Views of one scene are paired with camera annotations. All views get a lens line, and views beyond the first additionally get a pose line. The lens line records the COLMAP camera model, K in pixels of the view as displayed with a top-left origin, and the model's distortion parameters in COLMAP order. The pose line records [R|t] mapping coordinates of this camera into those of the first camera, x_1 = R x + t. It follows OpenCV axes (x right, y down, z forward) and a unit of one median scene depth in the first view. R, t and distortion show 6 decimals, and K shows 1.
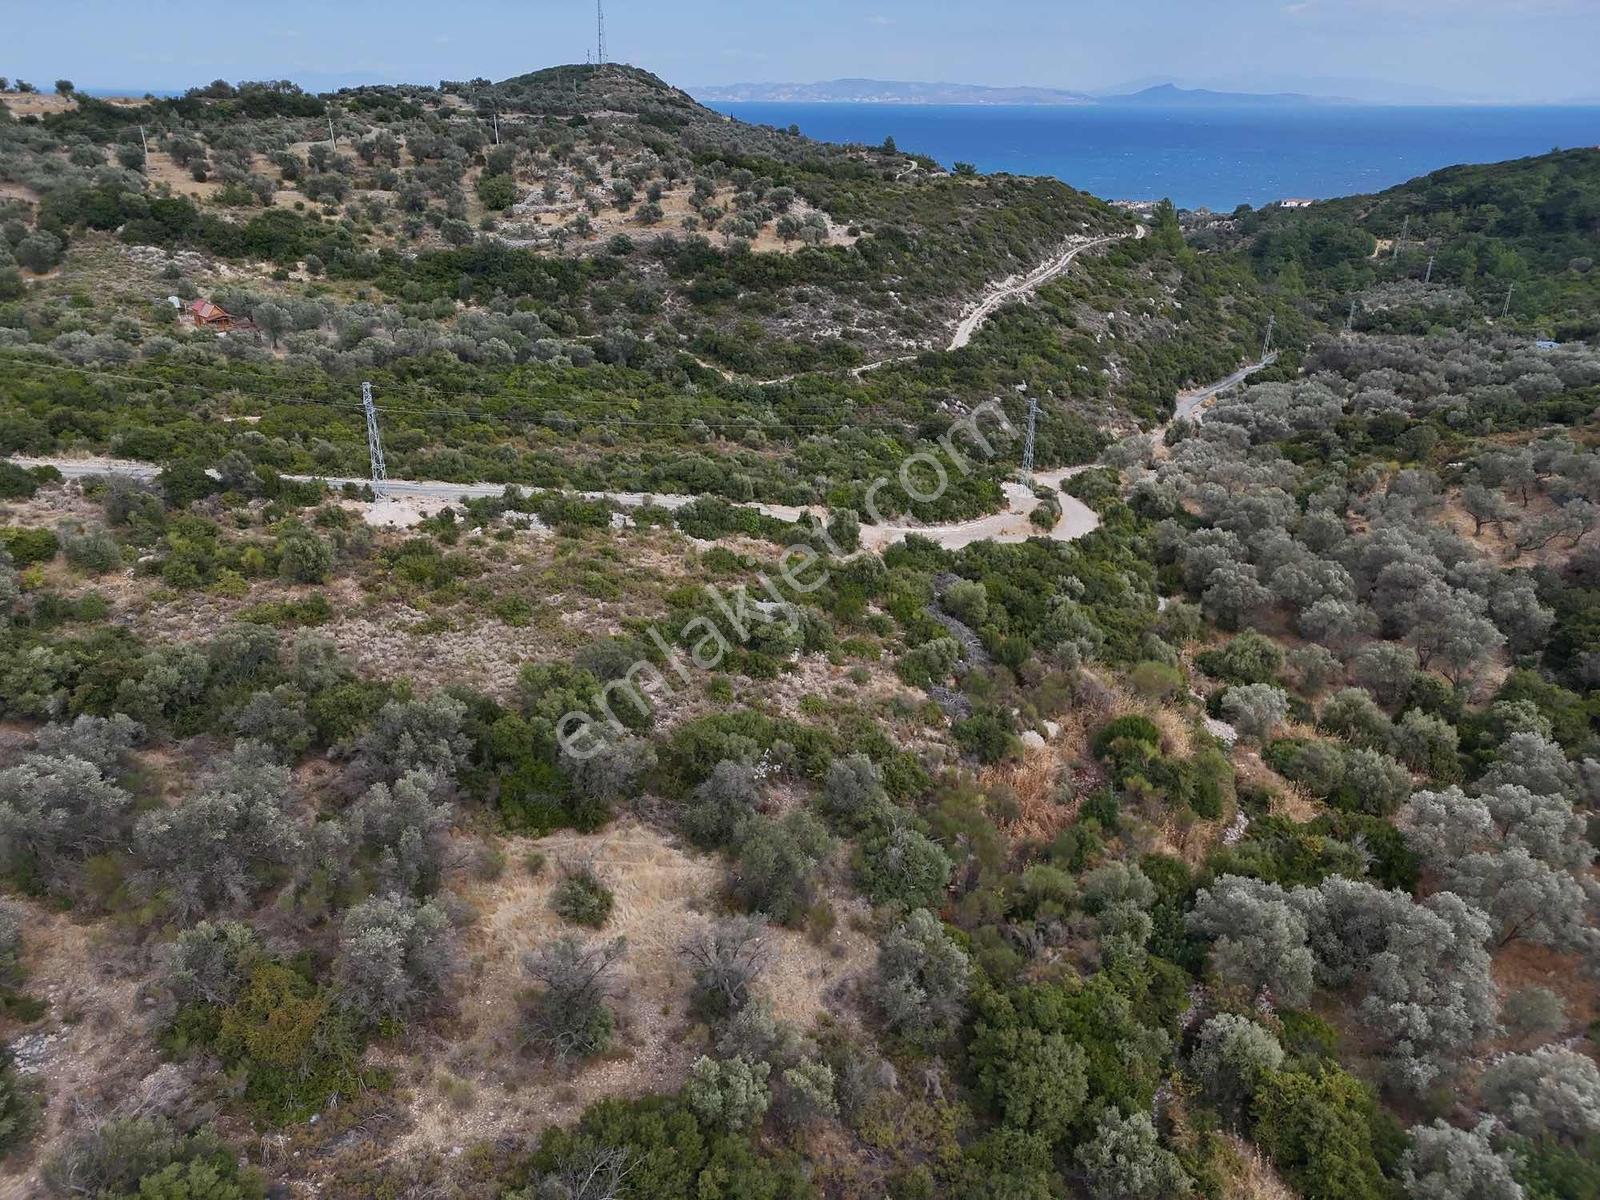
lens RADIAL K [[1114.7, 0, 802.4], [0, 1114.7, 597.7], [0, 0, 1]] dist [0.079324, -0.077109]
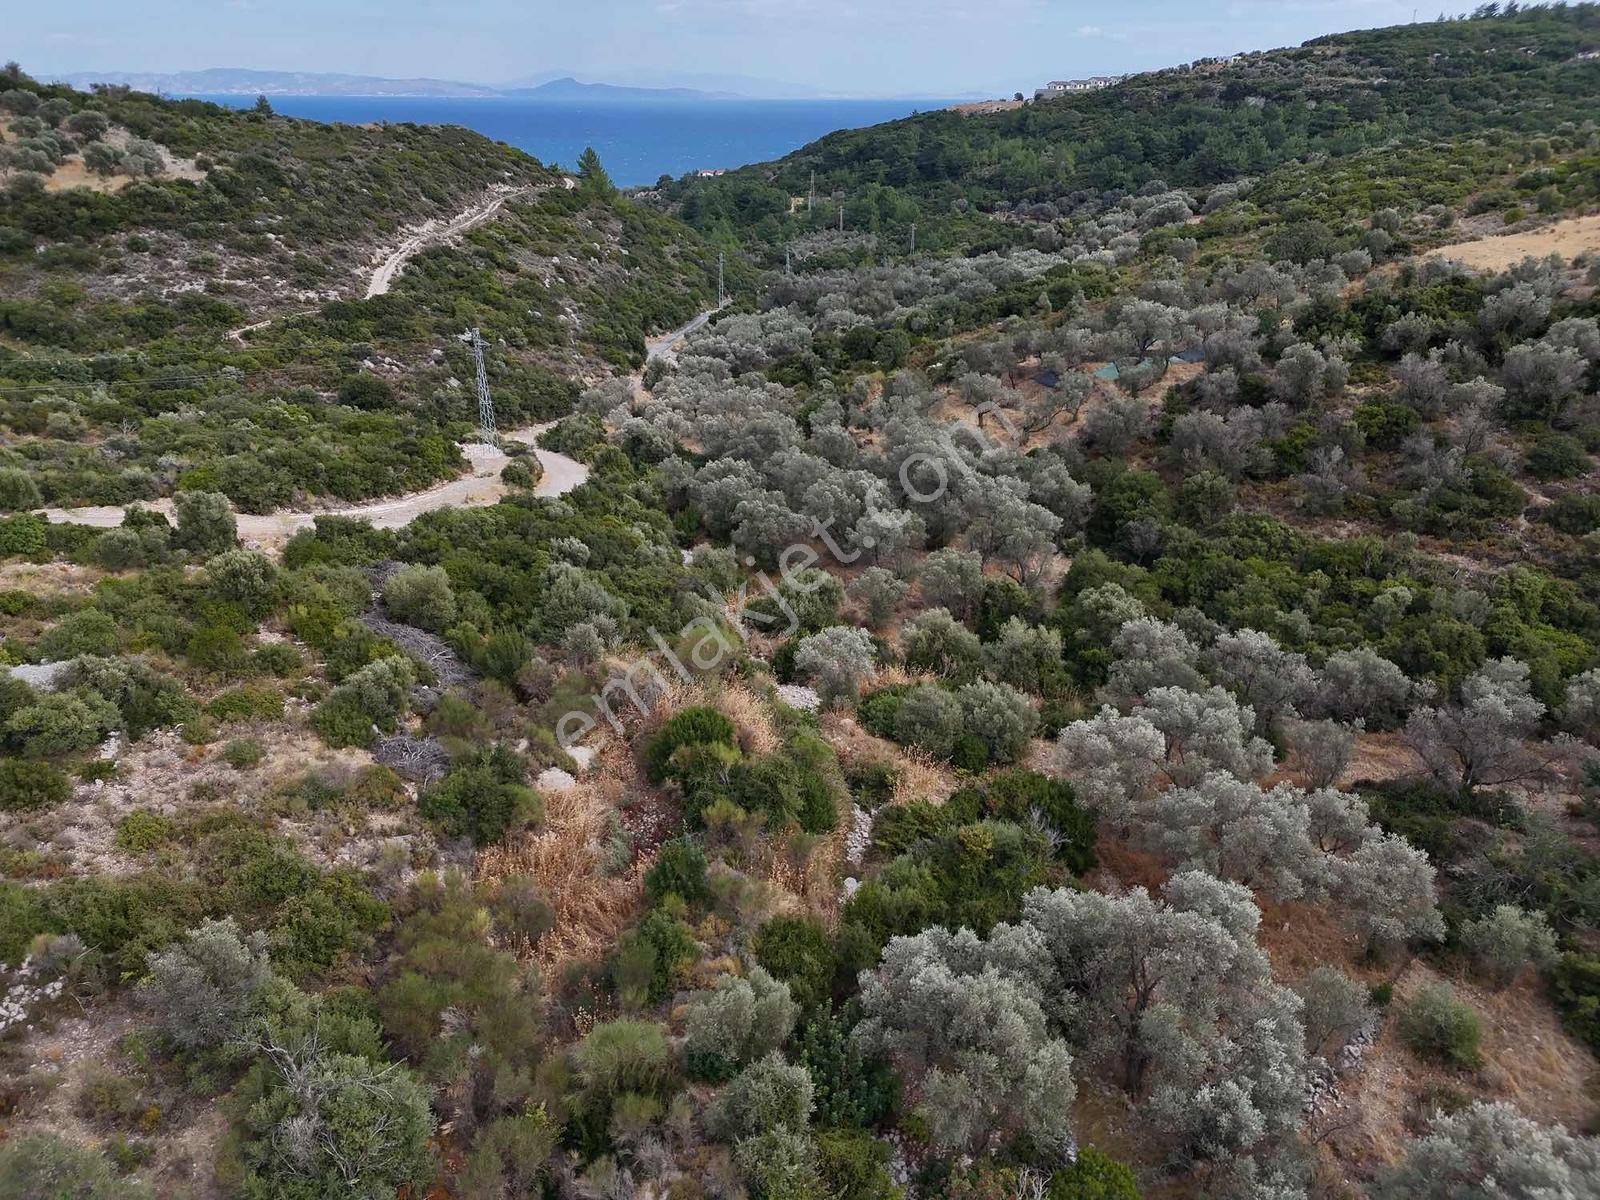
lens RADIAL K [[1114.7, 0, 802.4], [0, 1114.7, 597.7], [0, 0, 1]] dist [0.079324, -0.077109]
pose [[0.890640, -0.191800, 0.412277, 0.038324], [0.189860, 0.980728, 0.046102, 0.008552], [-0.413174, 0.037215, 0.909891, 0.154559]]
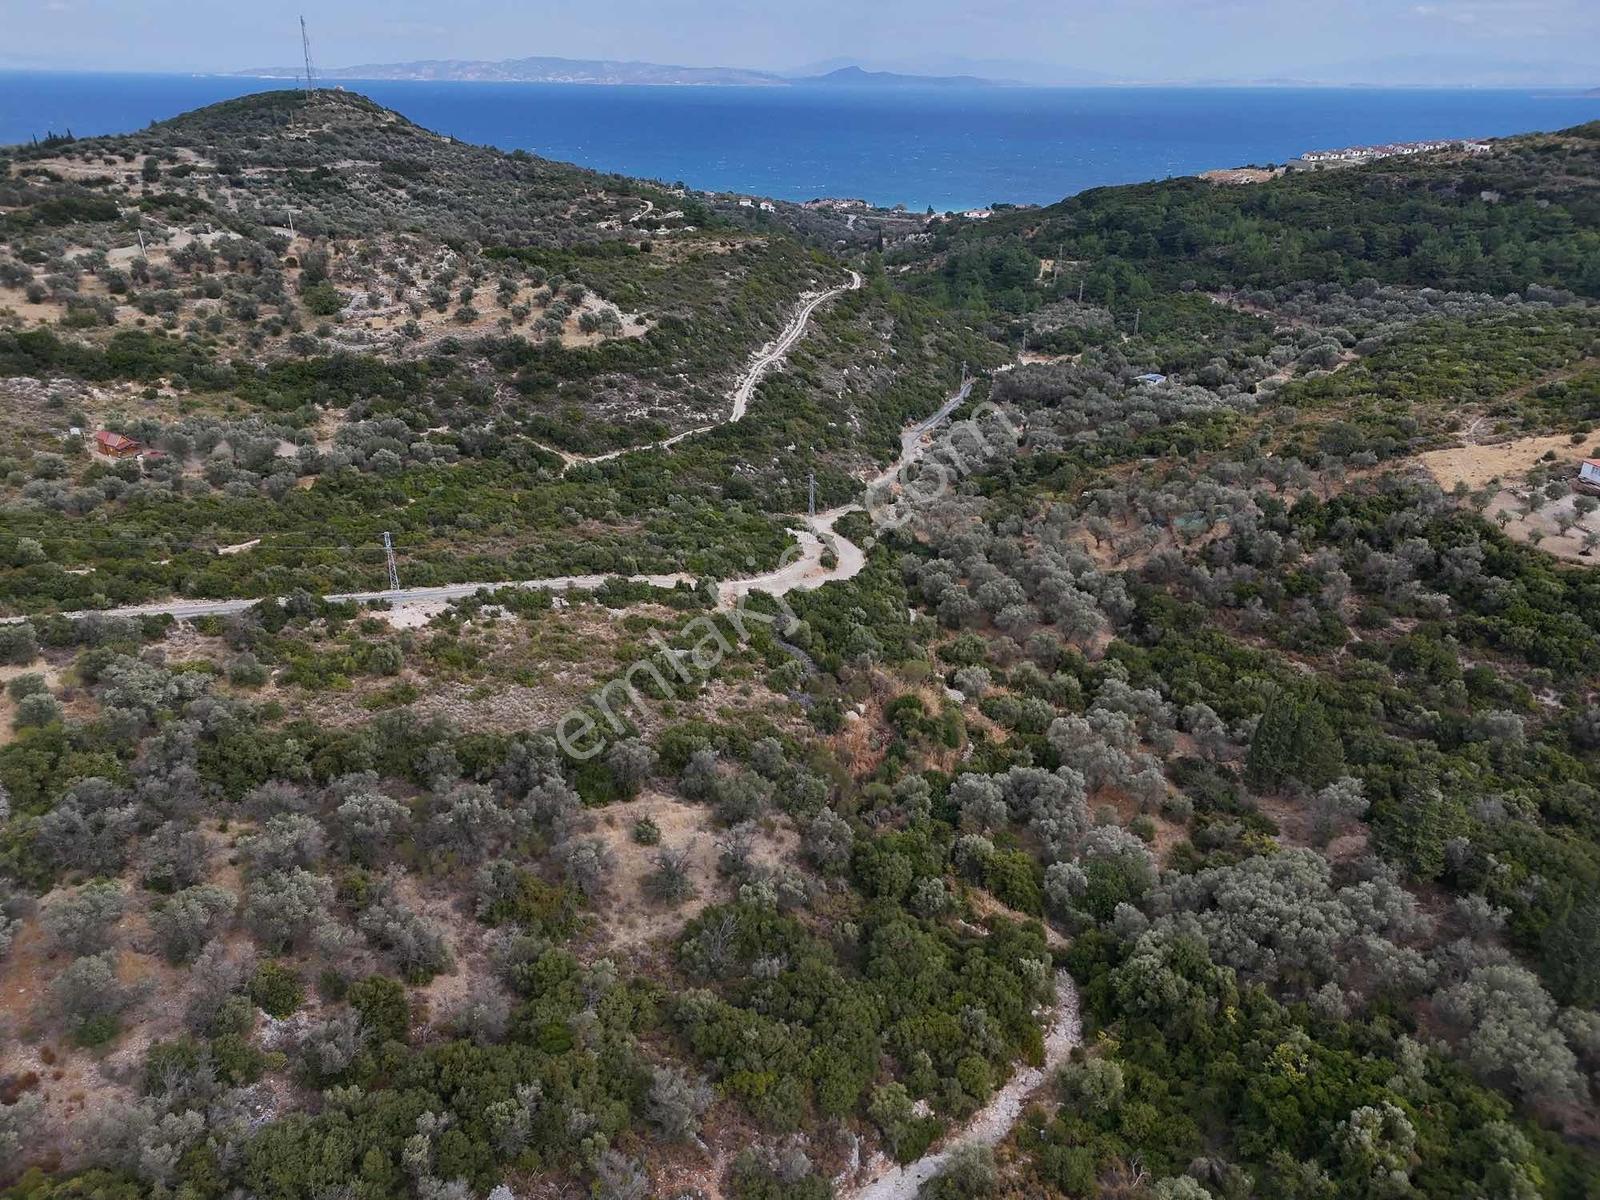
lens RADIAL K [[1114.7, 0, 802.4], [0, 1114.7, 597.7], [0, 0, 1]] dist [0.079324, -0.077109]
pose [[0.970053, -0.102733, 0.220098, -0.097632], [0.099267, 0.994700, 0.026781, -0.046182], [-0.221683, -0.004130, 0.975110, -0.277003]]
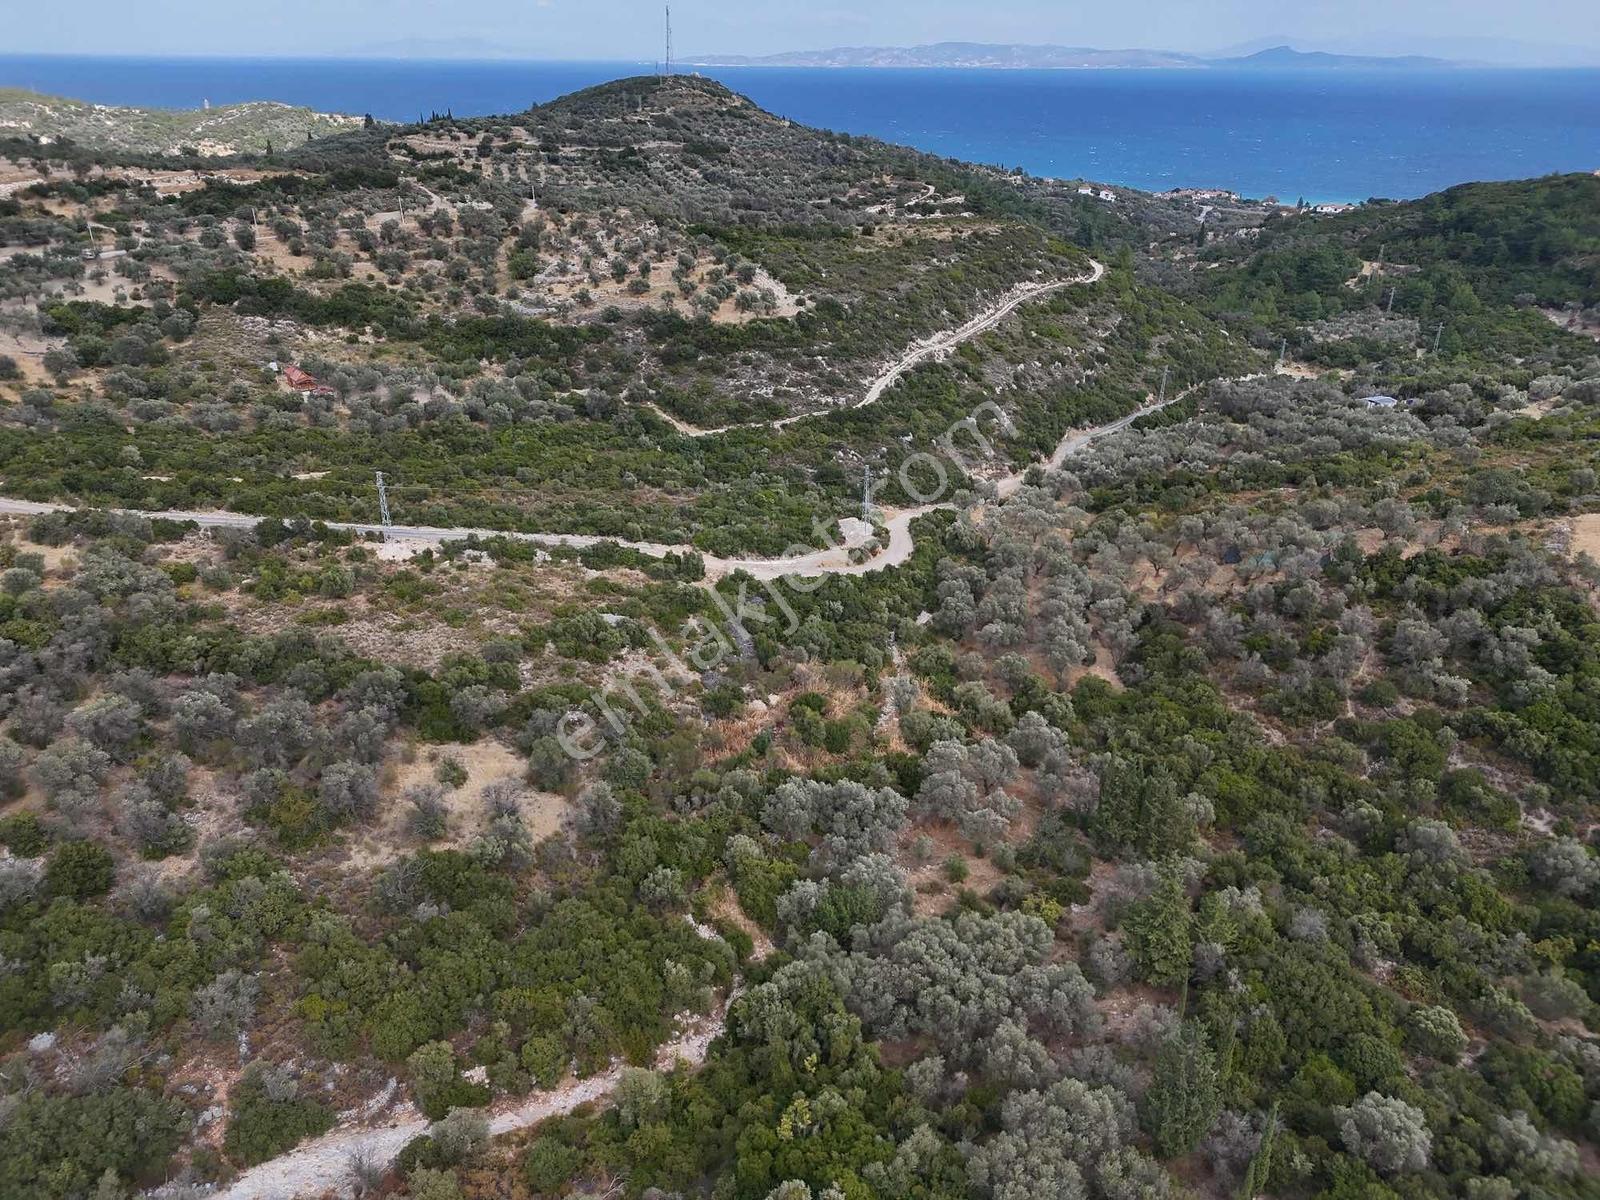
lens RADIAL K [[1110.0, 0, 802.2], [0, 1110.0, 604.1], [0, 0, 1]] dist [0.088331, -0.097028]
pose [[0.996724, 0.032450, -0.074086, 0.175237], [-0.030041, 0.998991, 0.033396, -0.036671], [0.075095, -0.031061, 0.996692, -0.288705]]
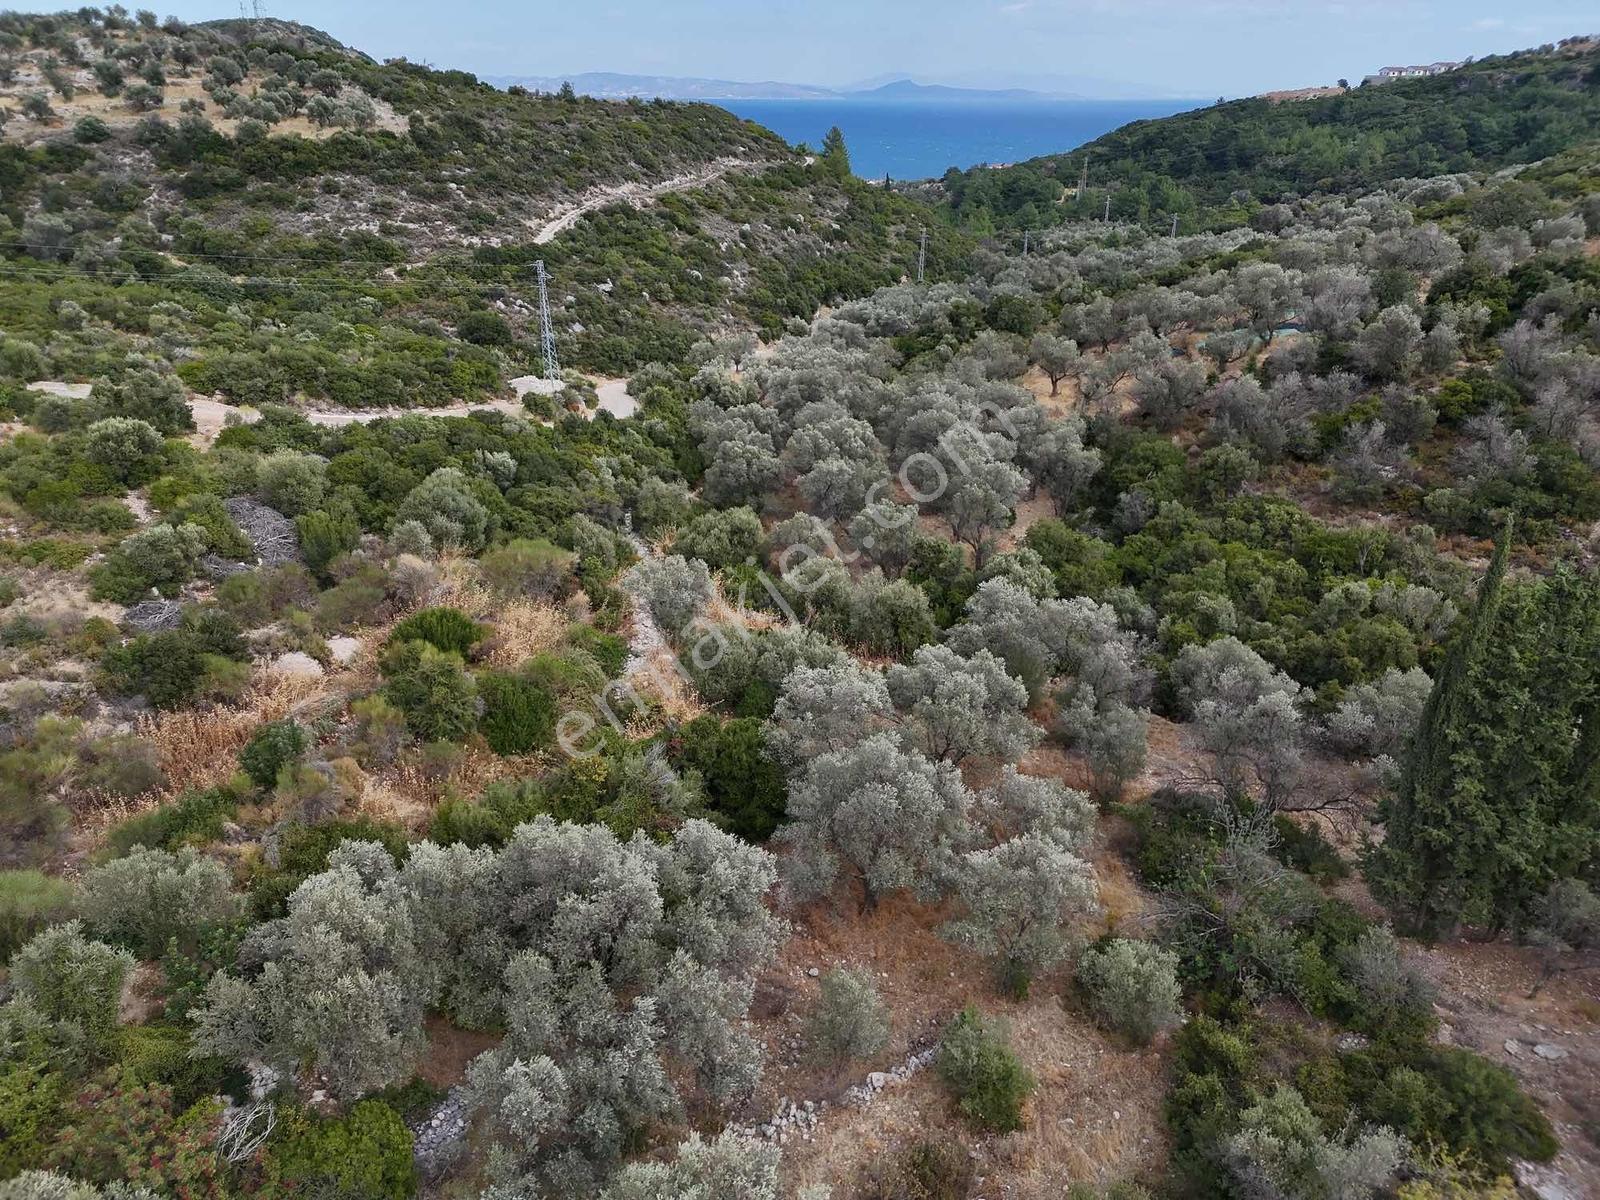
lens RADIAL K [[1114.7, 0, 802.4], [0, 1114.7, 597.7], [0, 0, 1]] dist [0.079324, -0.077109]
pose [[0.979809, -0.084691, 0.181114, 0.167762], [0.084071, 0.996398, 0.011113, 0.047493], [-0.181402, 0.004338, 0.983399, 0.145717]]
